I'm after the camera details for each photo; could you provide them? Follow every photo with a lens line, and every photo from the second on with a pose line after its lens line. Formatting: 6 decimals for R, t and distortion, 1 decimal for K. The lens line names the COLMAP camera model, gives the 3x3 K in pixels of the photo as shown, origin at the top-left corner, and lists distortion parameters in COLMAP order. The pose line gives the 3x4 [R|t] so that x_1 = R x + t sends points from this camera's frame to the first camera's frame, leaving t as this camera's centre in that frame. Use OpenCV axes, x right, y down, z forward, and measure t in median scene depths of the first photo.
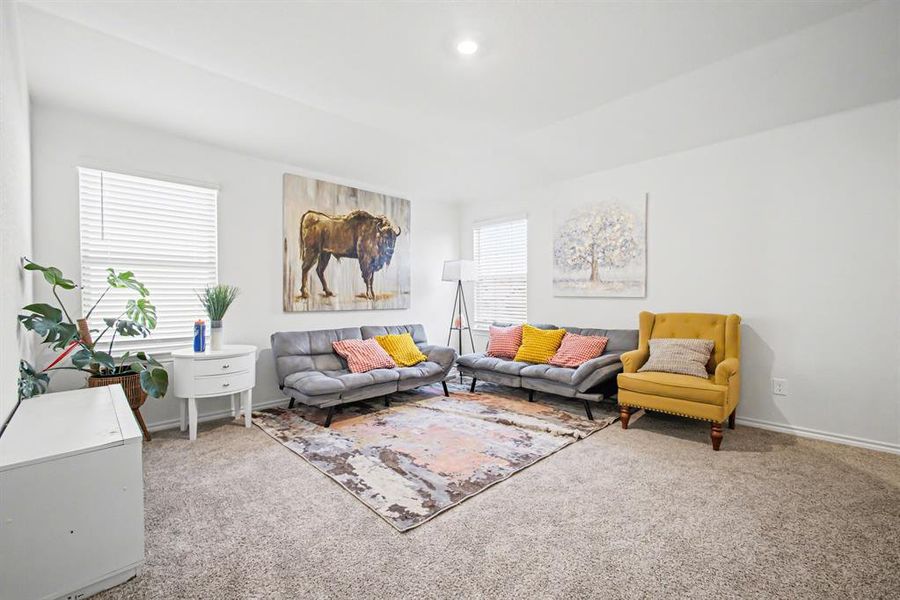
lens RADIAL K [[381.1, 0, 450.2], [0, 381.1, 298.0], [0, 0, 1]] dist [-0.015006, 0.006198]
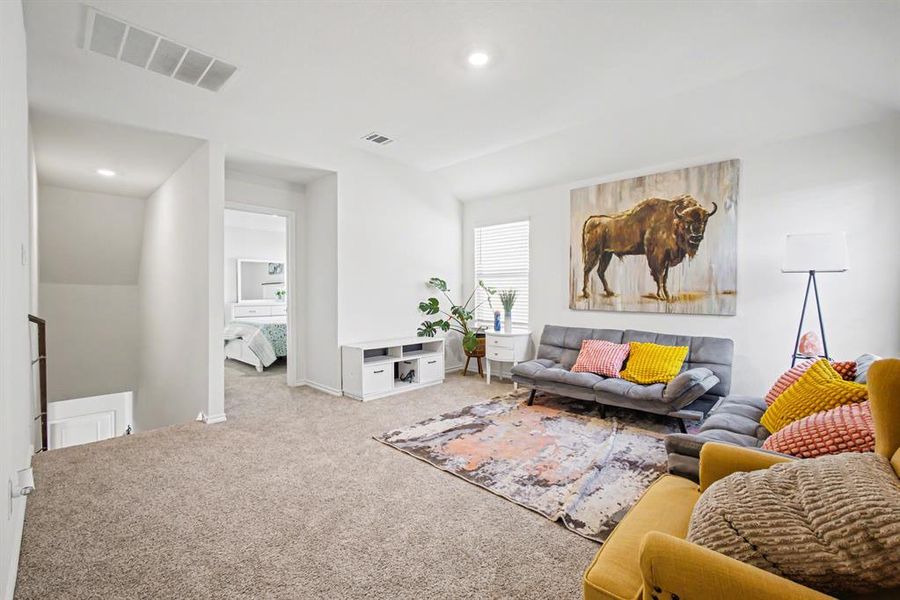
lens RADIAL K [[381.1, 0, 450.2], [0, 381.1, 298.0], [0, 0, 1]] dist [-0.015006, 0.006198]
pose [[0.040404, 0.013632, -0.999090, 0.677874], [-0.011983, 0.999842, 0.013157, -0.008451], [0.999112, 0.011440, 0.040561, 0.554438]]
